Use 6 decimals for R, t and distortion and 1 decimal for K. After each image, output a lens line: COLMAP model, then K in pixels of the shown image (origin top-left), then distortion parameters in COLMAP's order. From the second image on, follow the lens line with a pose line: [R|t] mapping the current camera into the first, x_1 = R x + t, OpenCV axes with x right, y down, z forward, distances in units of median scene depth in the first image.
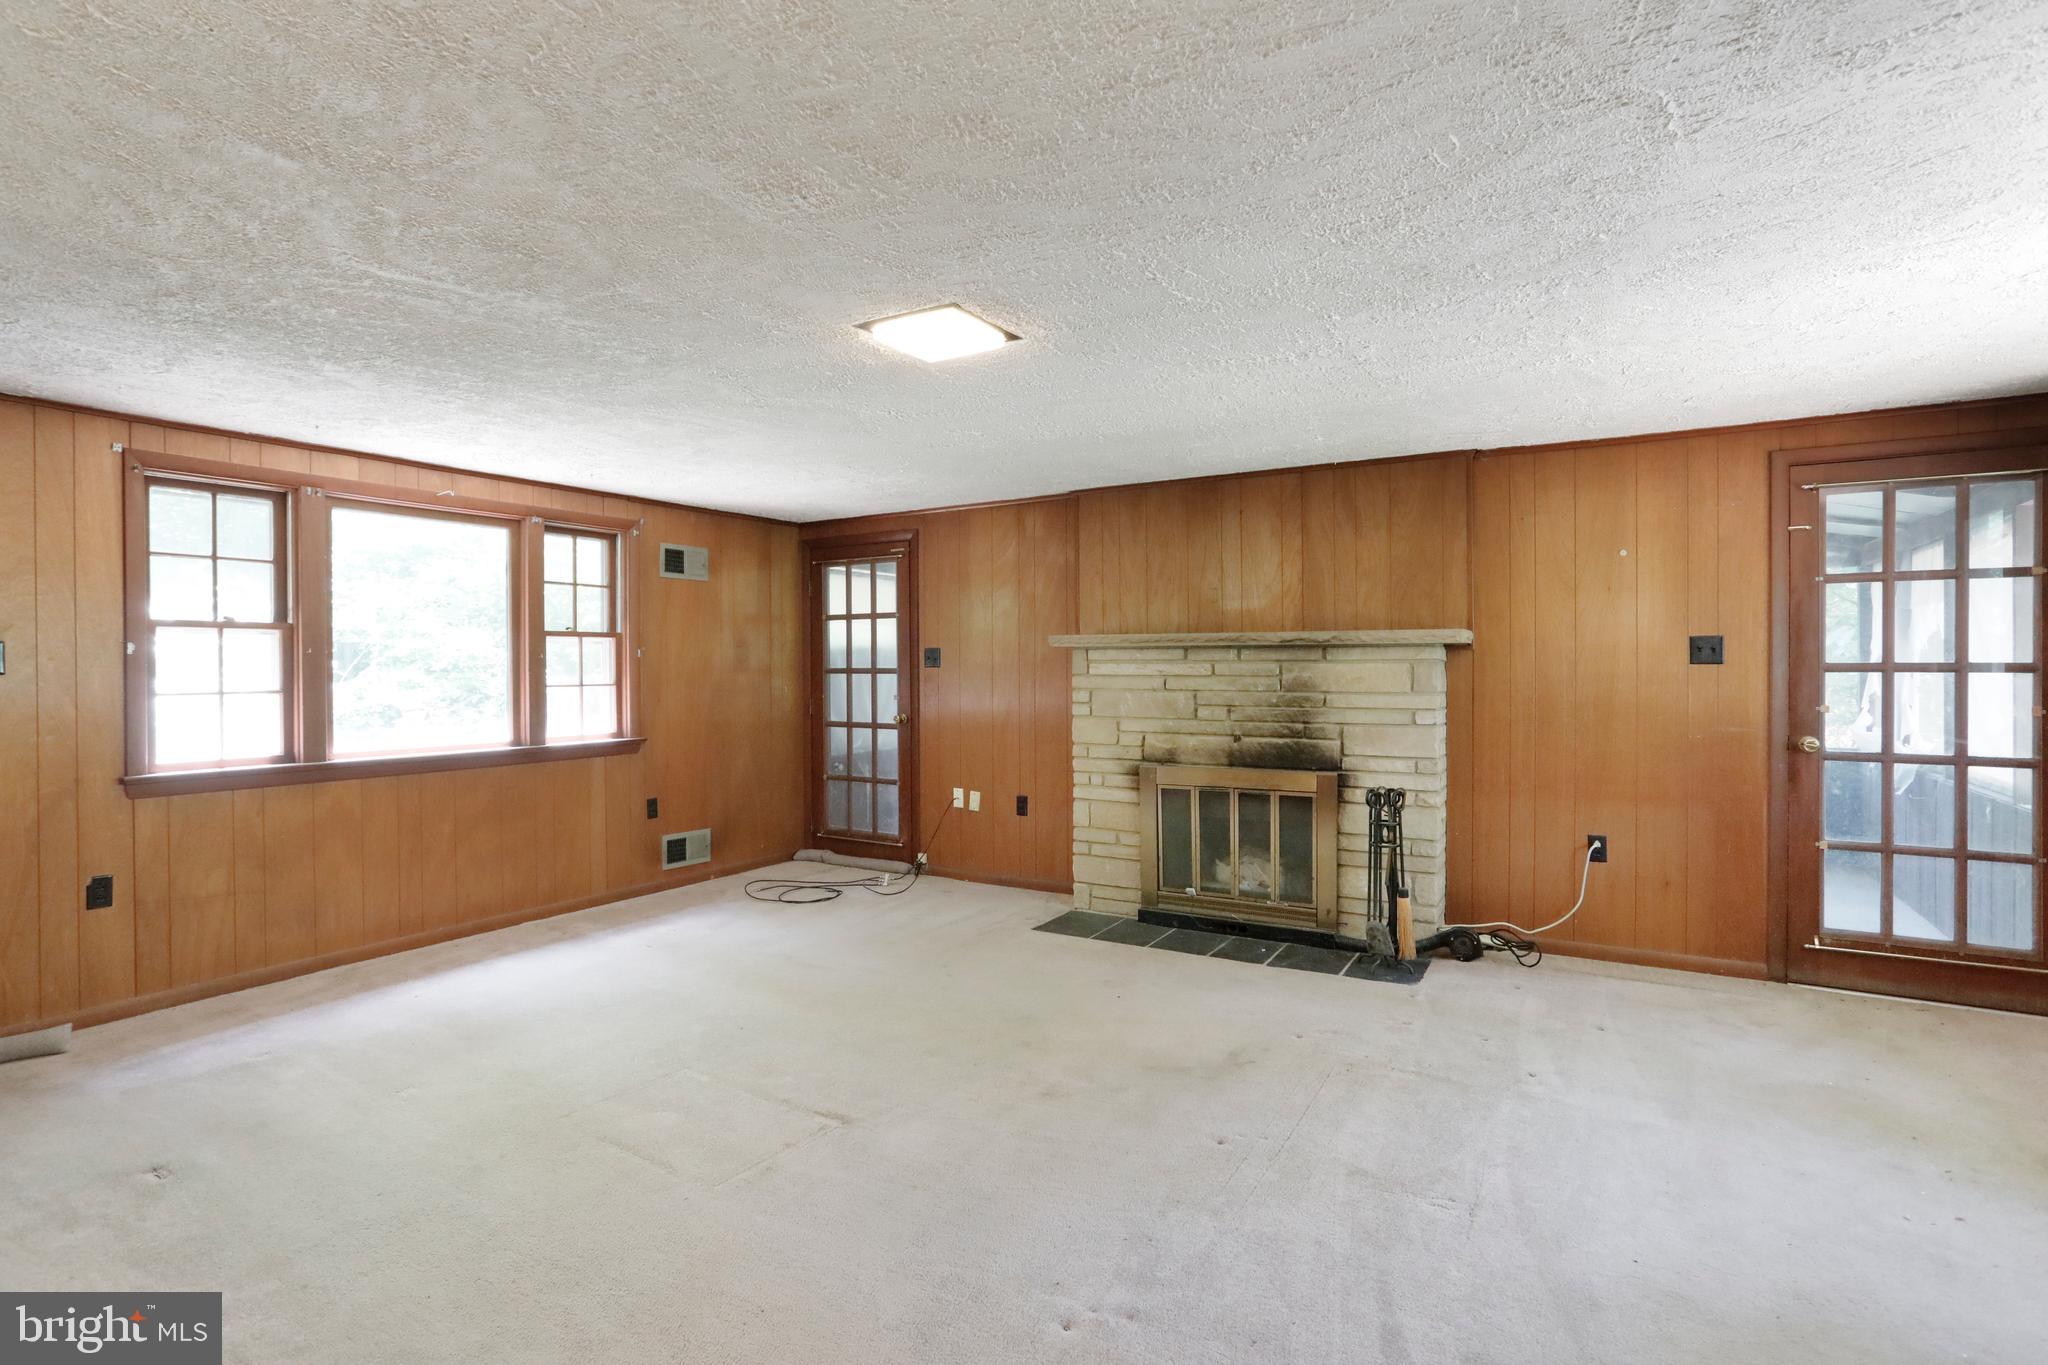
lens RADIAL K [[987.7, 0, 1012.0], [0, 987.7, 670.7], [0, 0, 1]] dist [-0.061867, 0.035268]
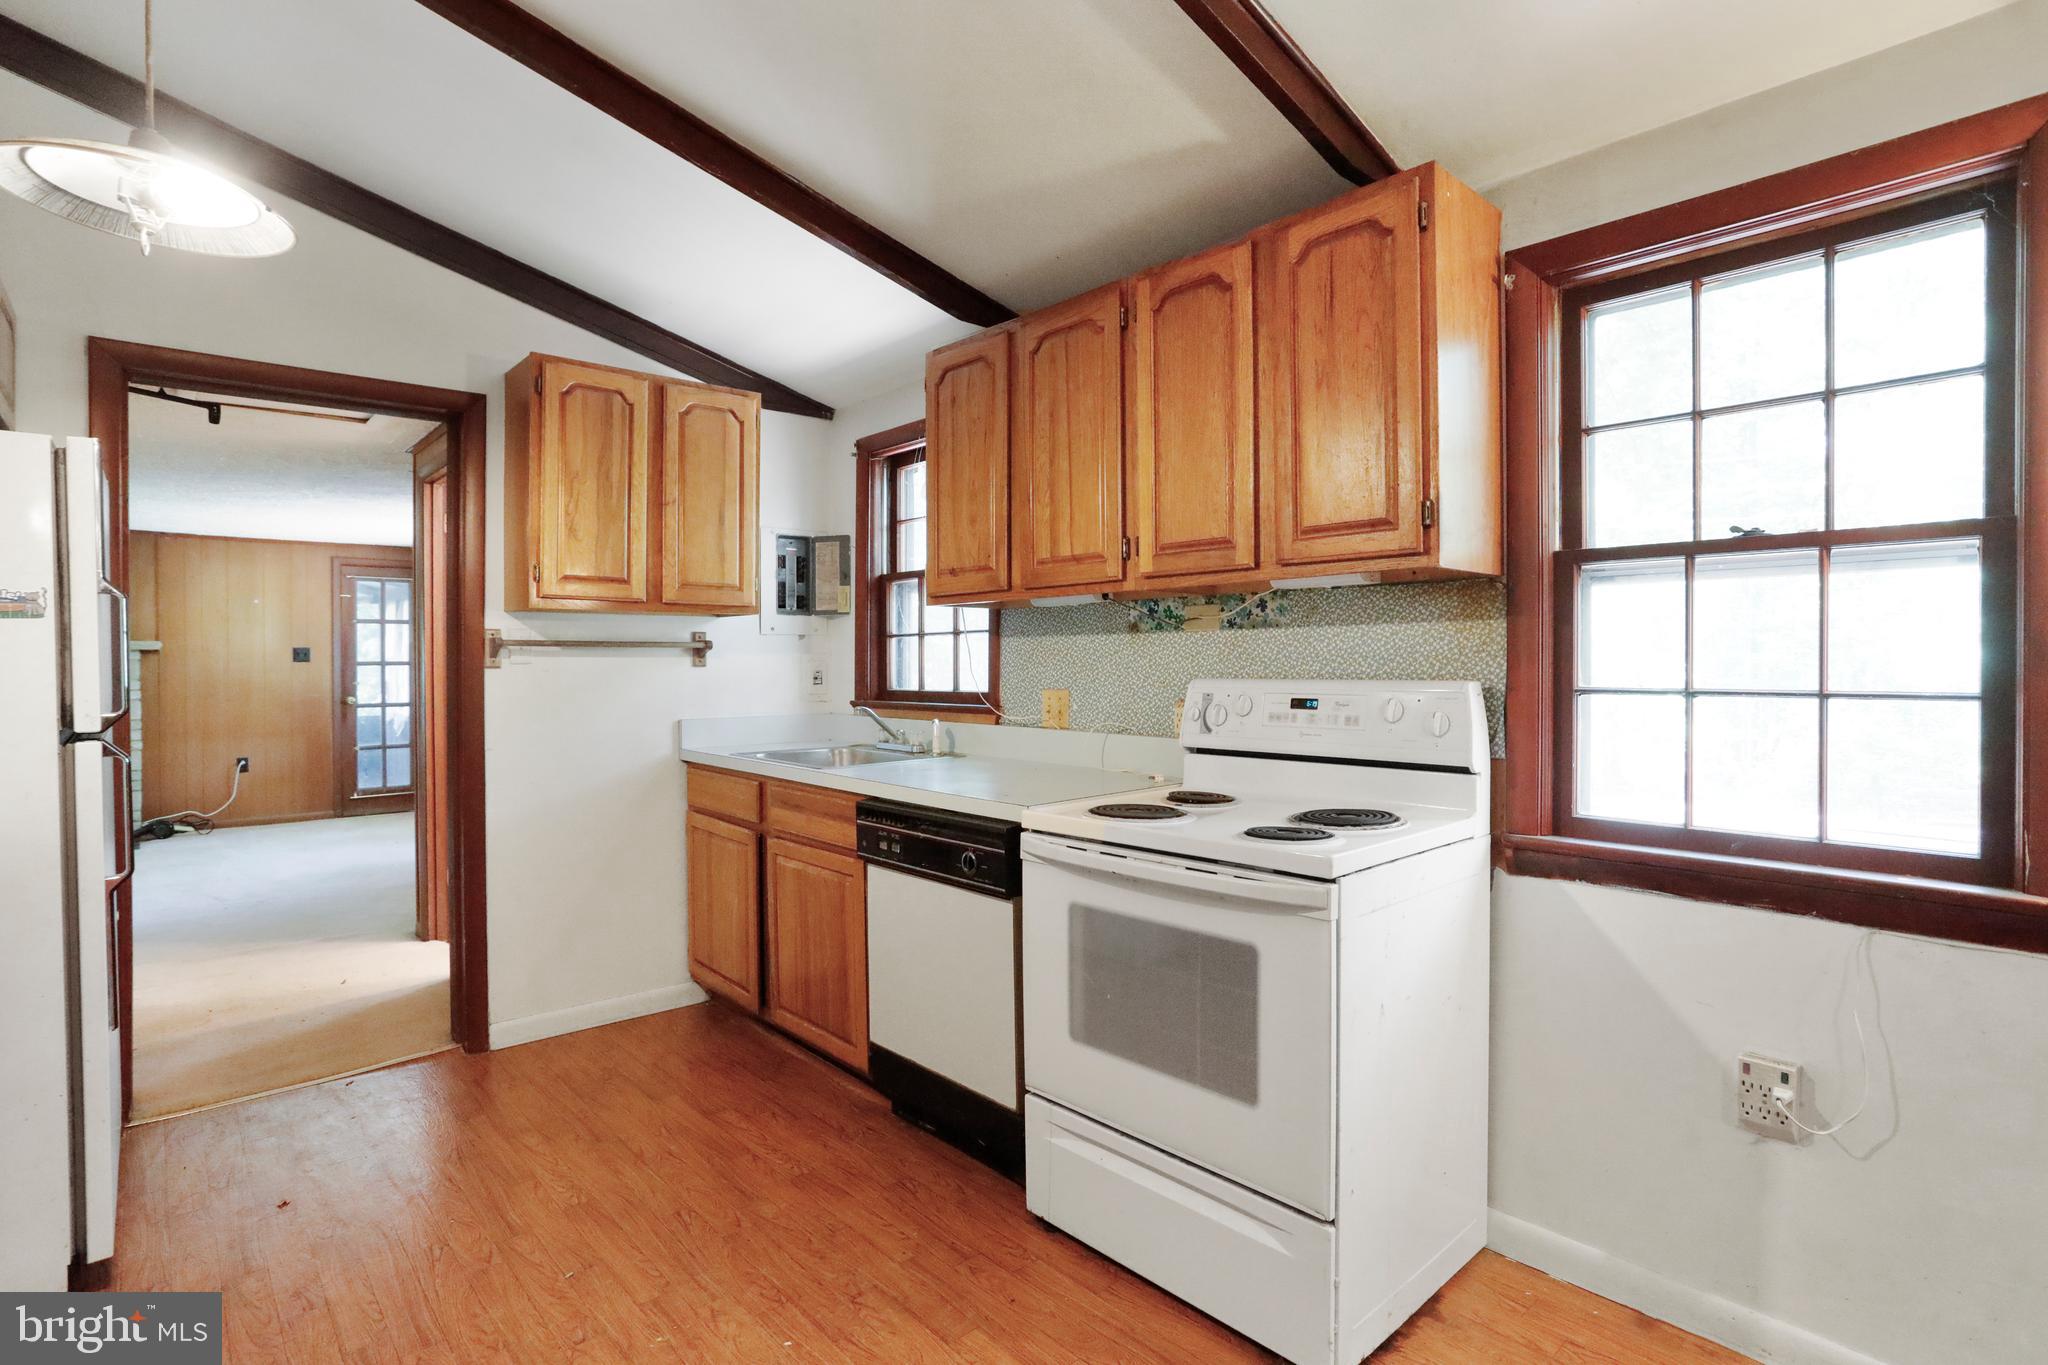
lens RADIAL K [[1026.9, 0, 1012.8], [0, 1026.9, 669.2], [0, 0, 1]] dist [-0.070037, 0.042653]
pose [[0.284997, -0.005936, 0.958510, -0.676591], [0.008942, 0.999954, 0.003534, 0.011372], [-0.958487, 0.007564, 0.285037, -0.795084]]
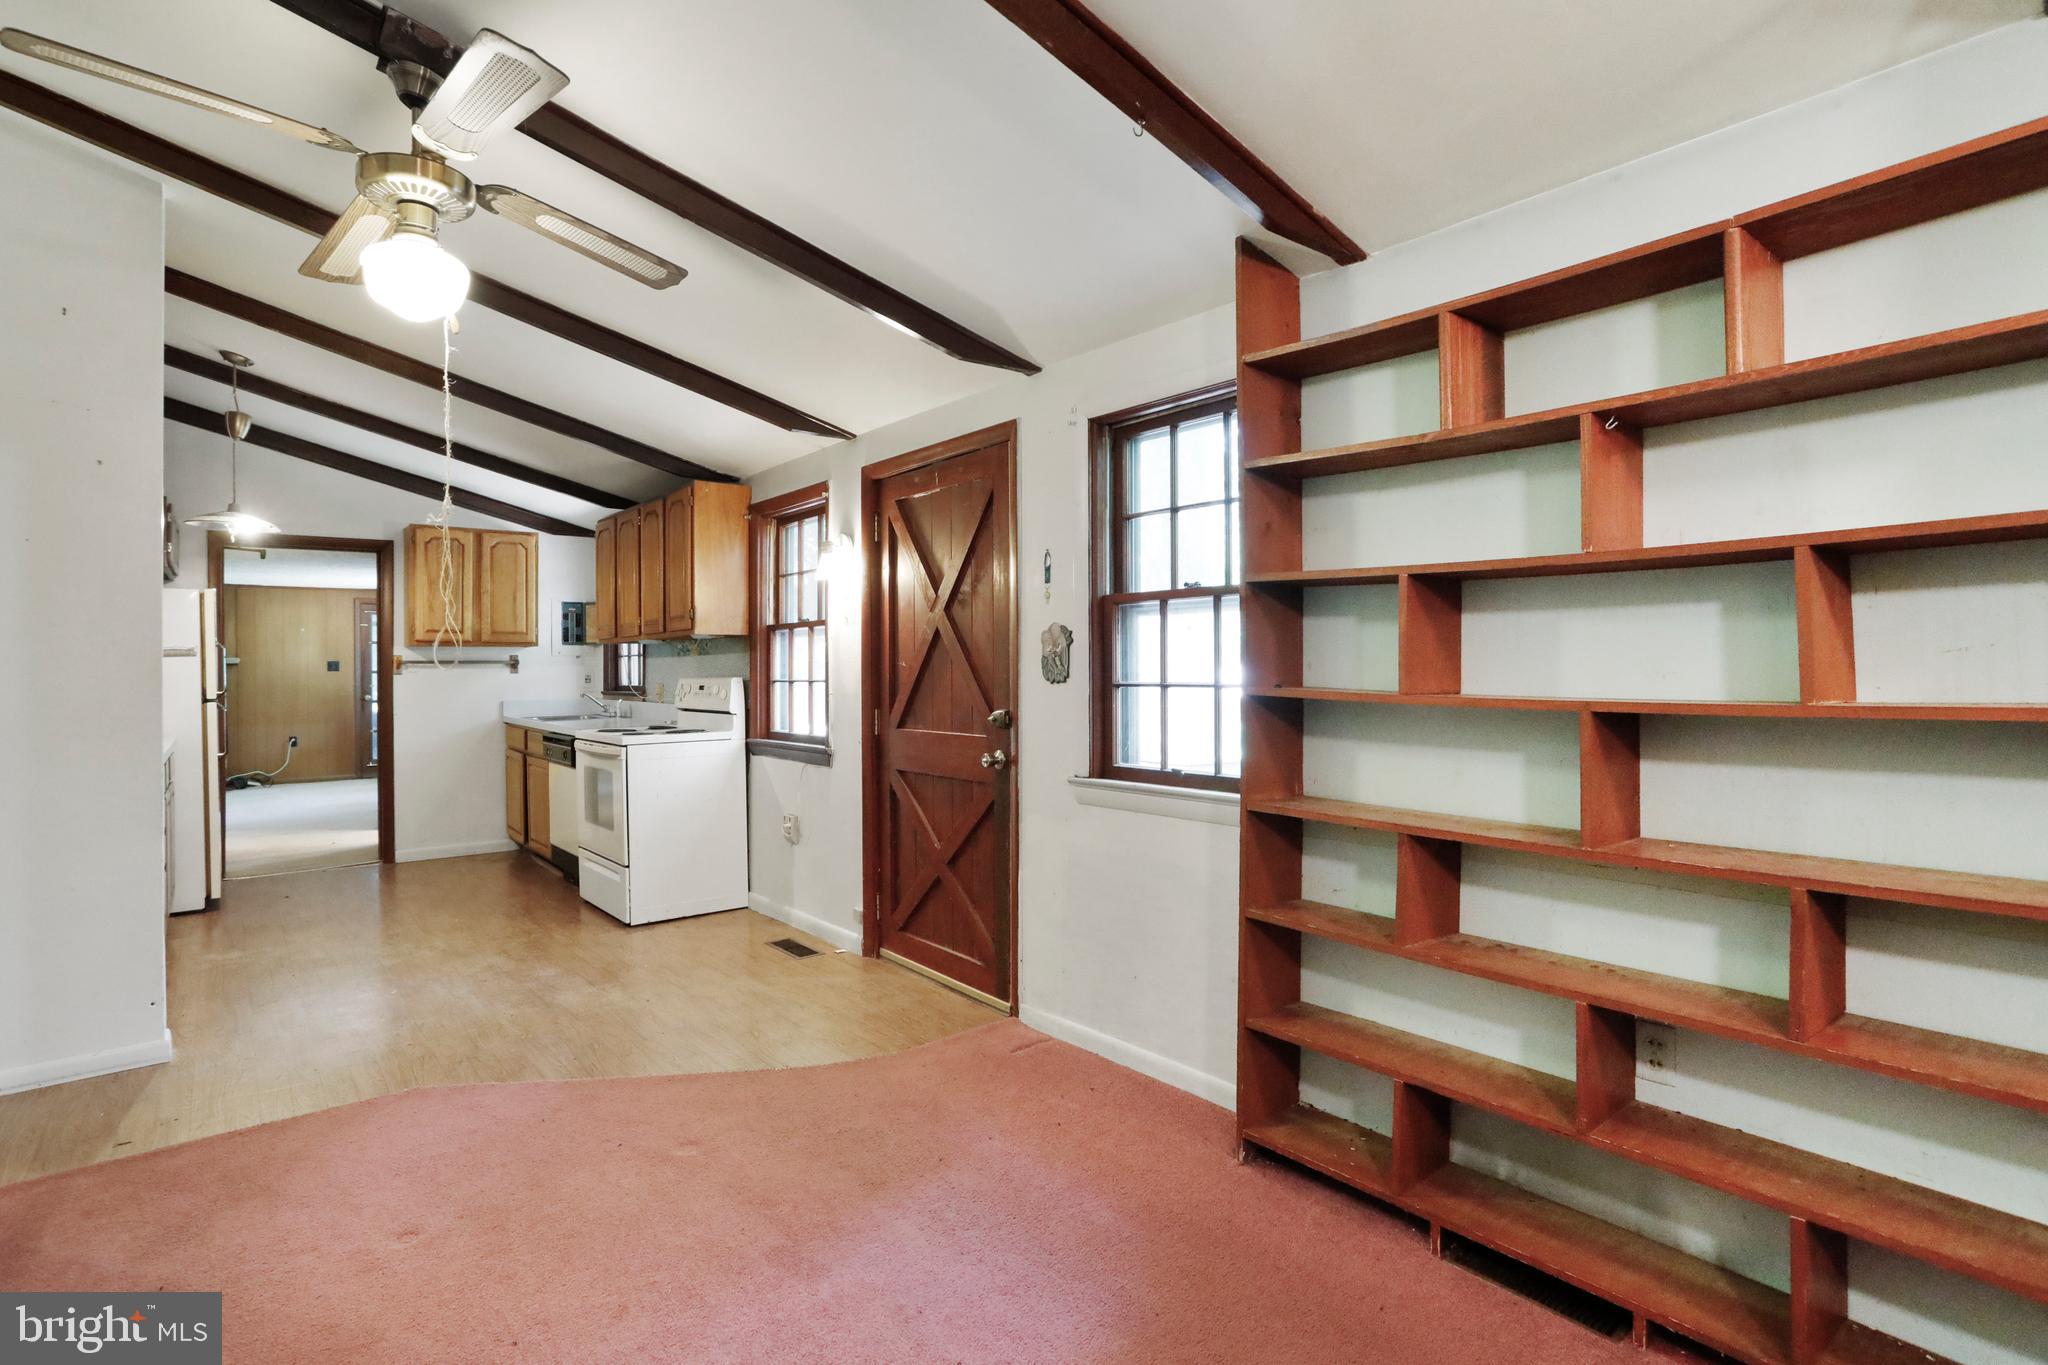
lens RADIAL K [[1006.8, 0, 1023.6], [0, 1006.8, 665.3], [0, 0, 1]] dist [-0.070369, 0.047149]
pose [[0.316392, 0.001253, 0.948628, -1.154680], [0.013953, 0.999885, -0.005974, 0.017606], [-0.948526, 0.015126, 0.316339, -1.537115]]
